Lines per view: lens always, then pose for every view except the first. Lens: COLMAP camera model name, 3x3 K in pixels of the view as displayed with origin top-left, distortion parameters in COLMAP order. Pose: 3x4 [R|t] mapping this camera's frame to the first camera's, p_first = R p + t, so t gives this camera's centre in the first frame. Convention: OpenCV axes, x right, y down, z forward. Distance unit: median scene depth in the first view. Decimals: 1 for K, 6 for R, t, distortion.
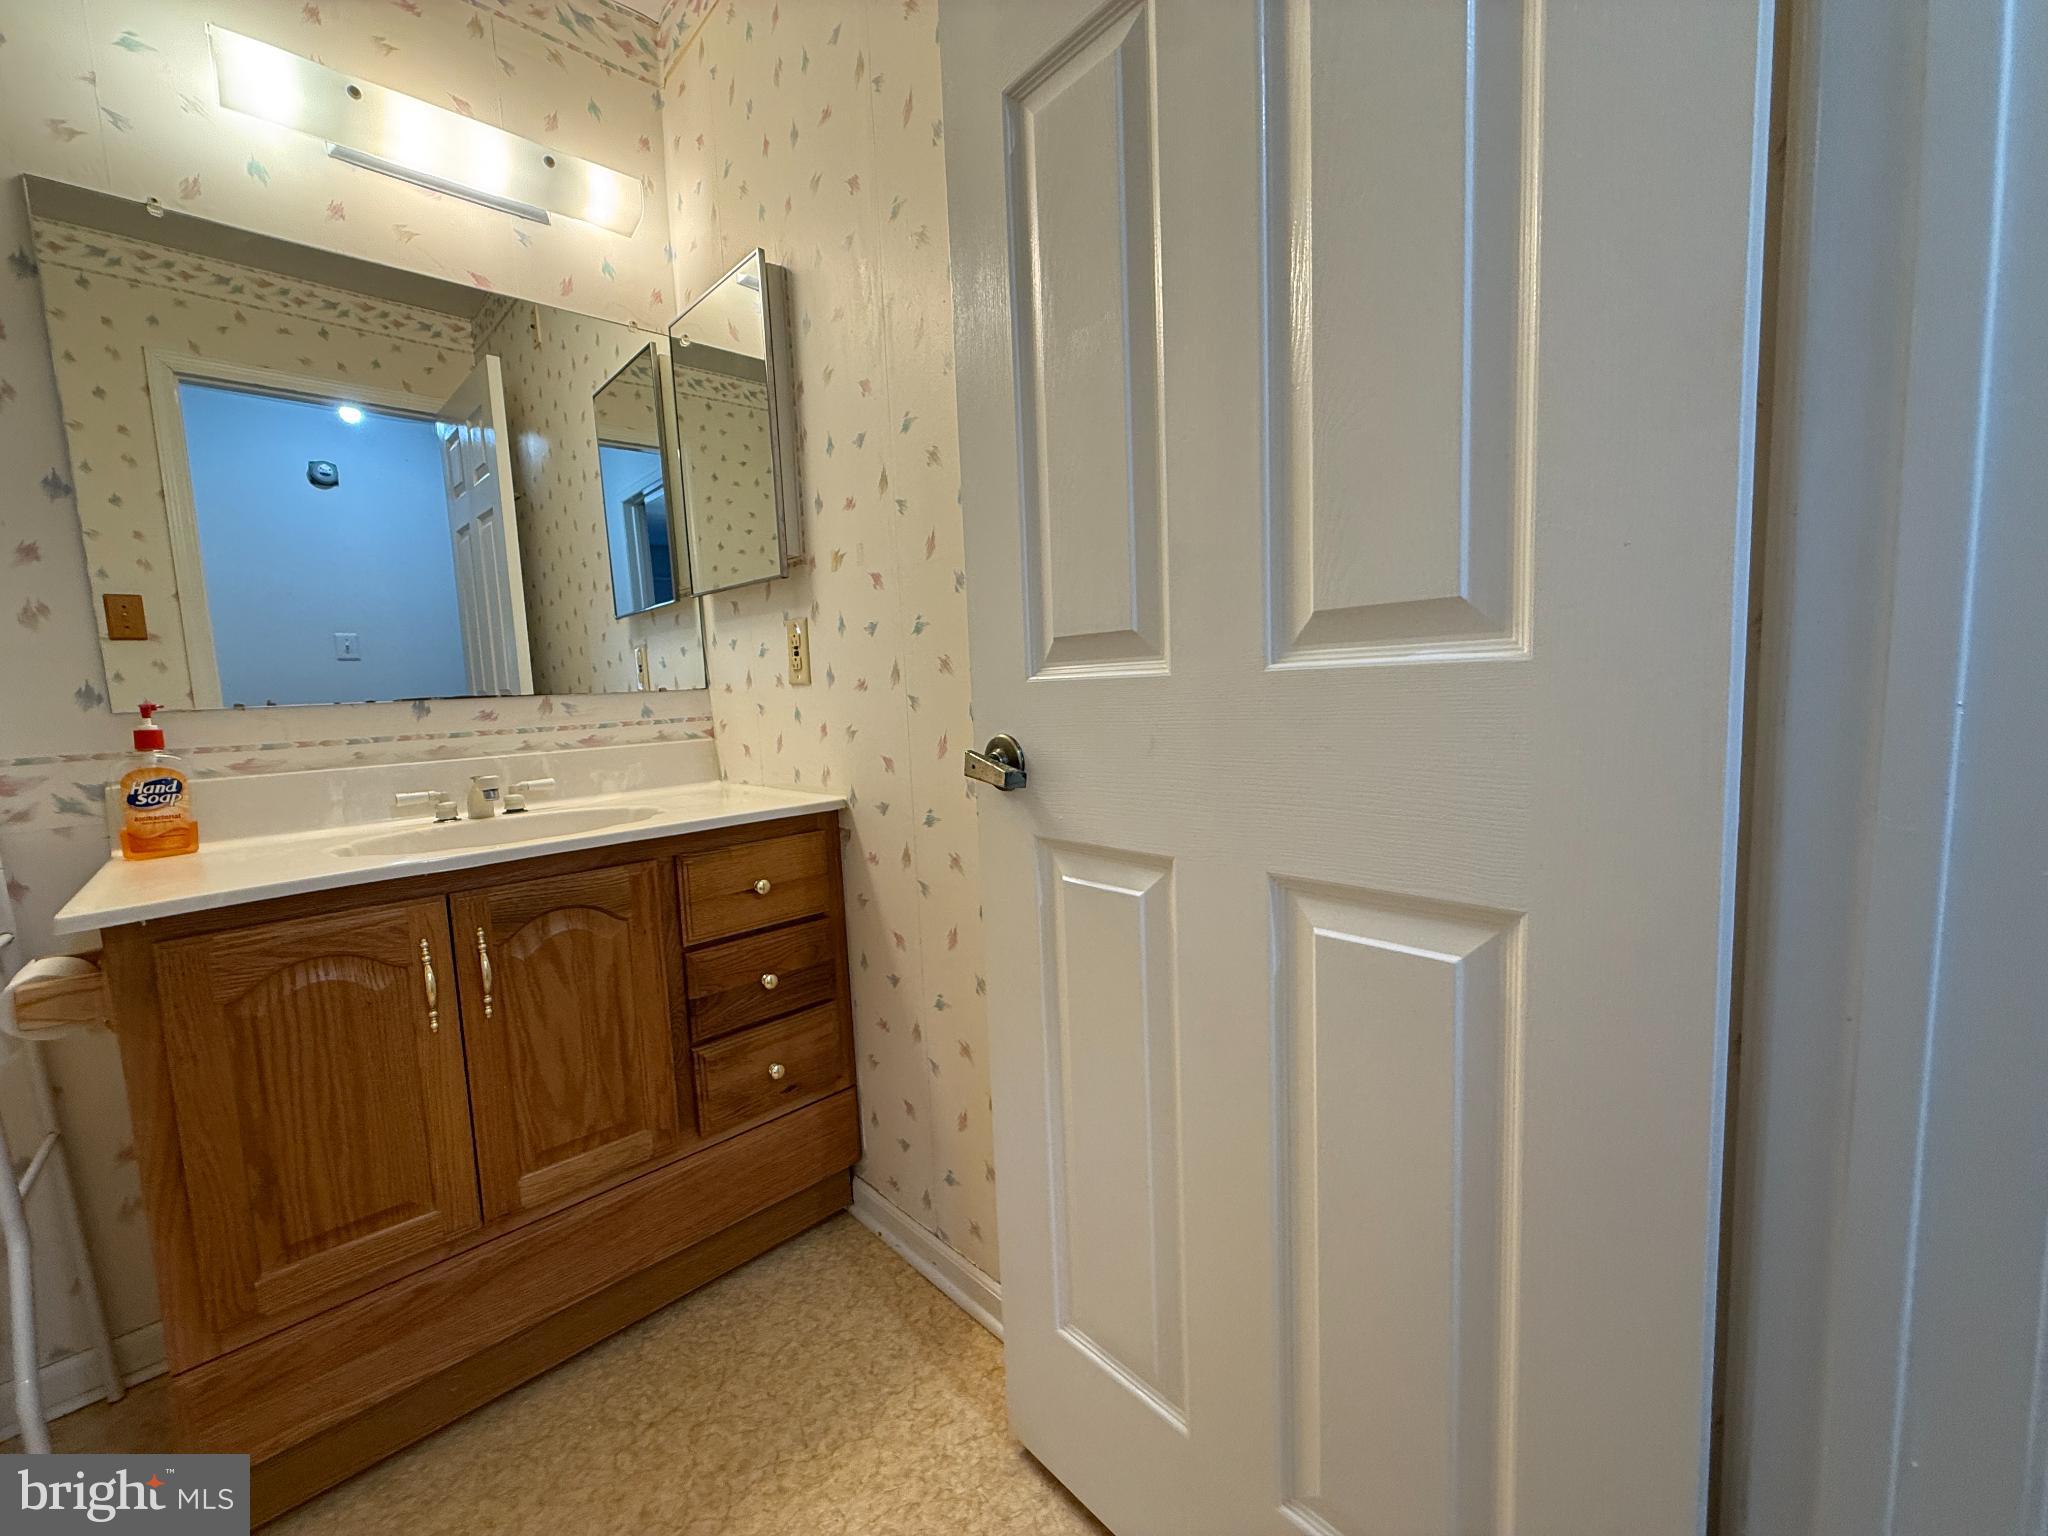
lens RADIAL K [[815.8, 0, 1020.8], [0, 815.8, 768.0], [0, 0, 1]] dist [0.001399, -0.000169]
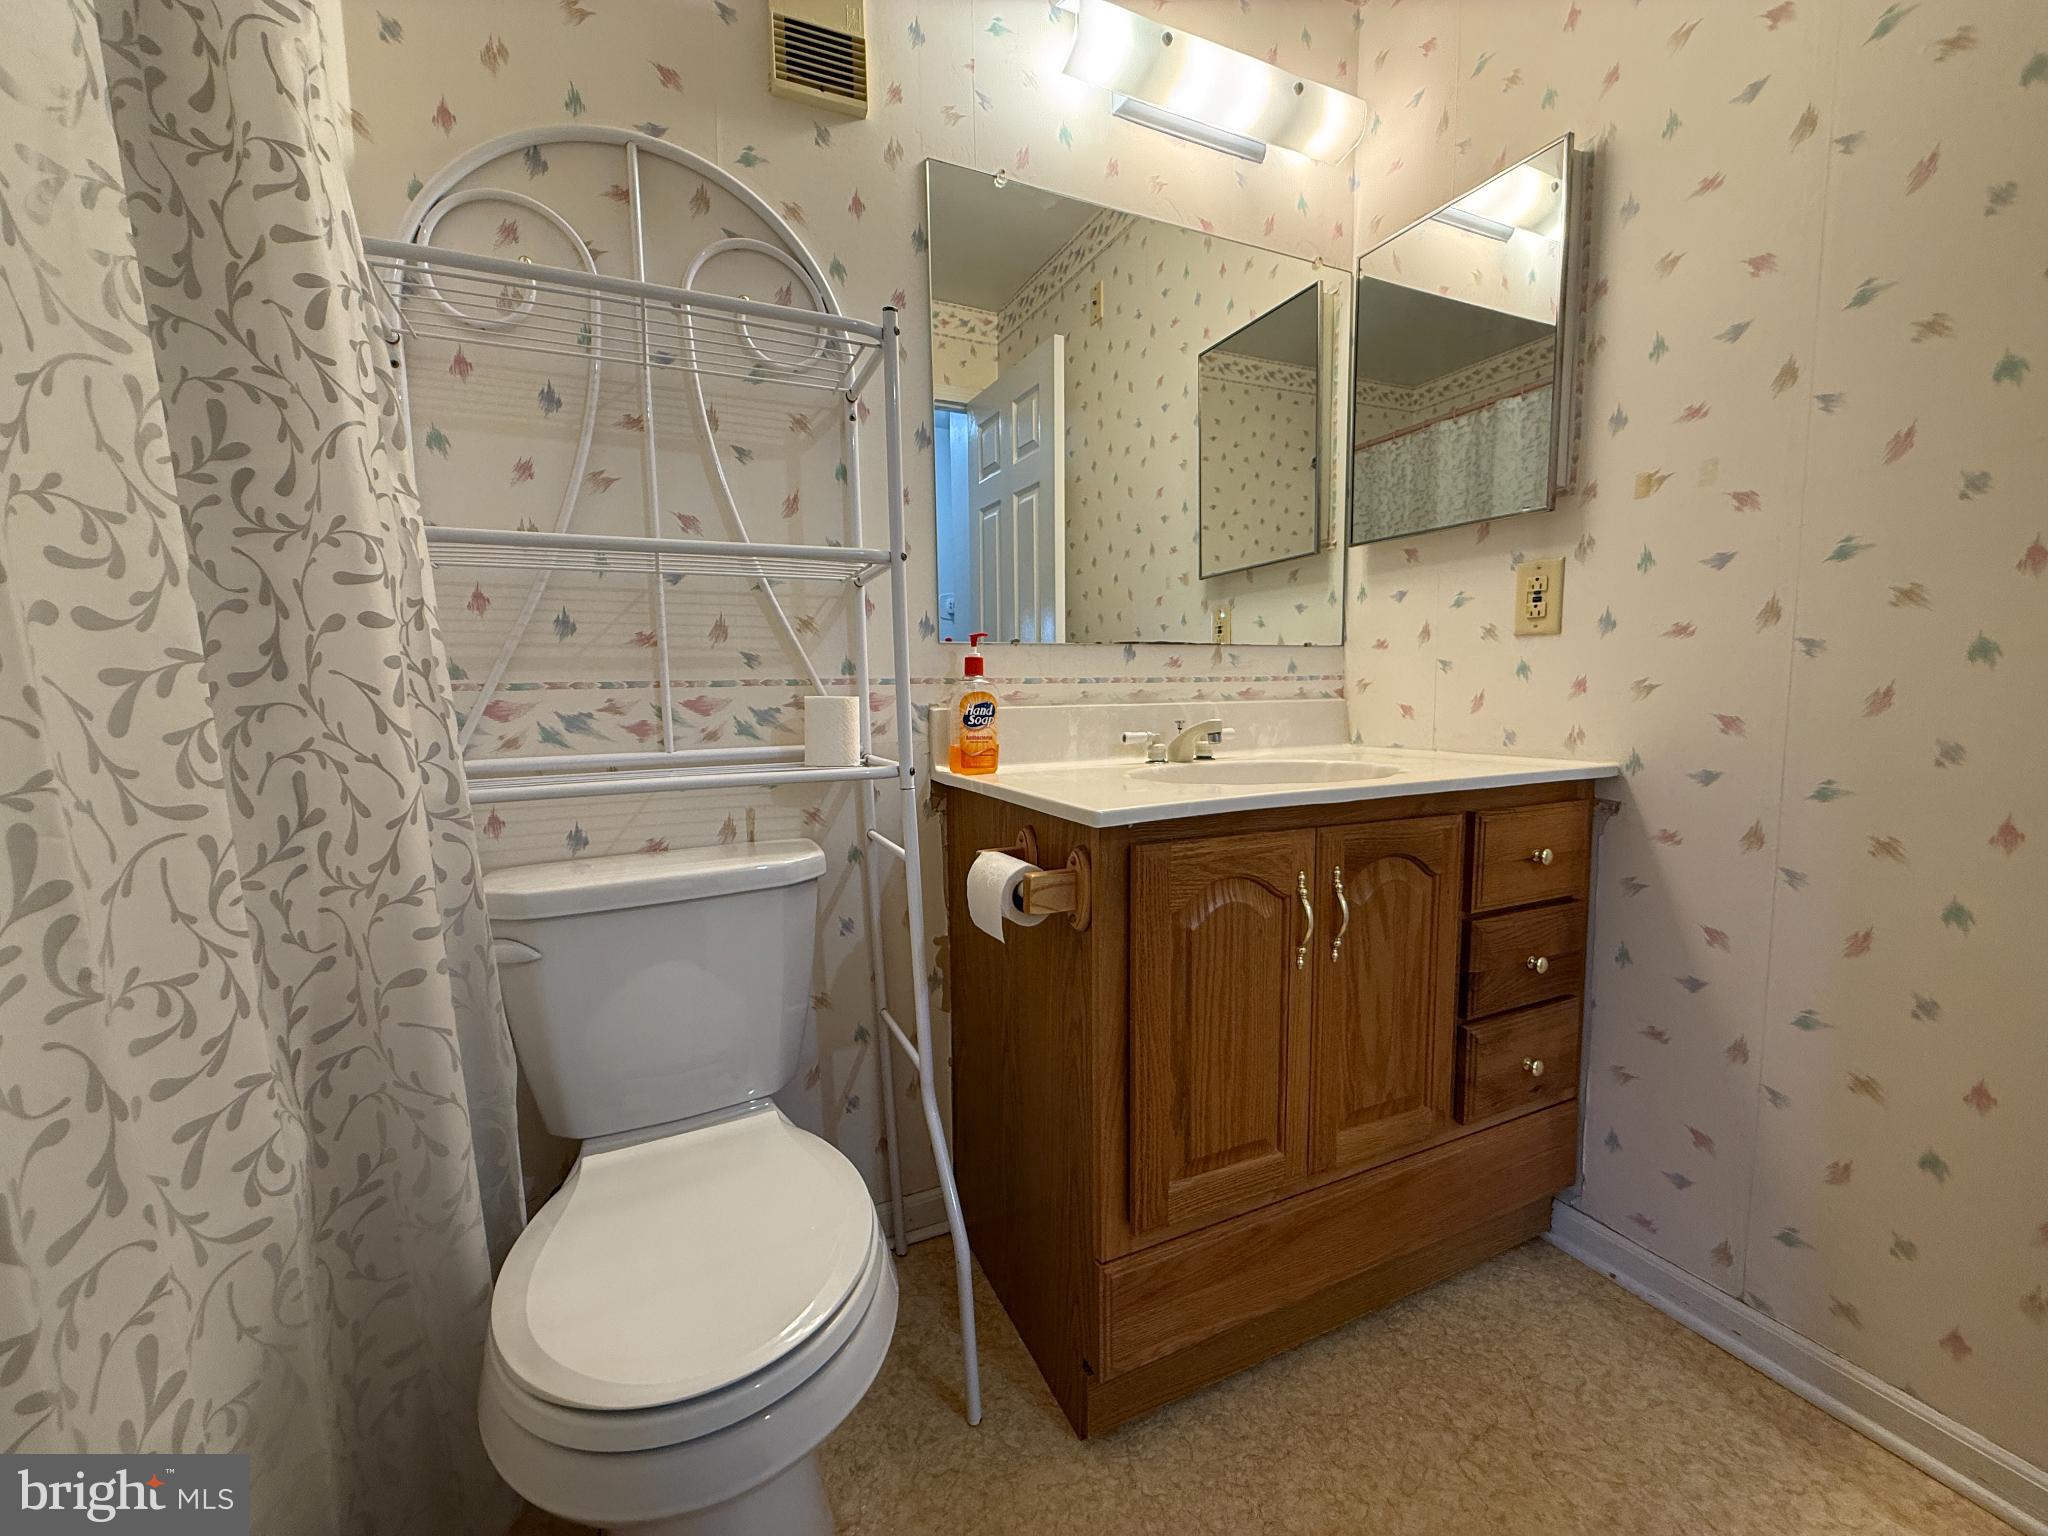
lens RADIAL K [[815.8, 0, 1020.8], [0, 815.8, 768.0], [0, 0, 1]] dist [0.001399, -0.000169]
pose [[0.946760, 0.063111, -0.315694, -0.555850], [-0.062394, 0.997975, 0.012391, 0.071377], [0.315837, 0.007966, 0.948780, -0.014654]]
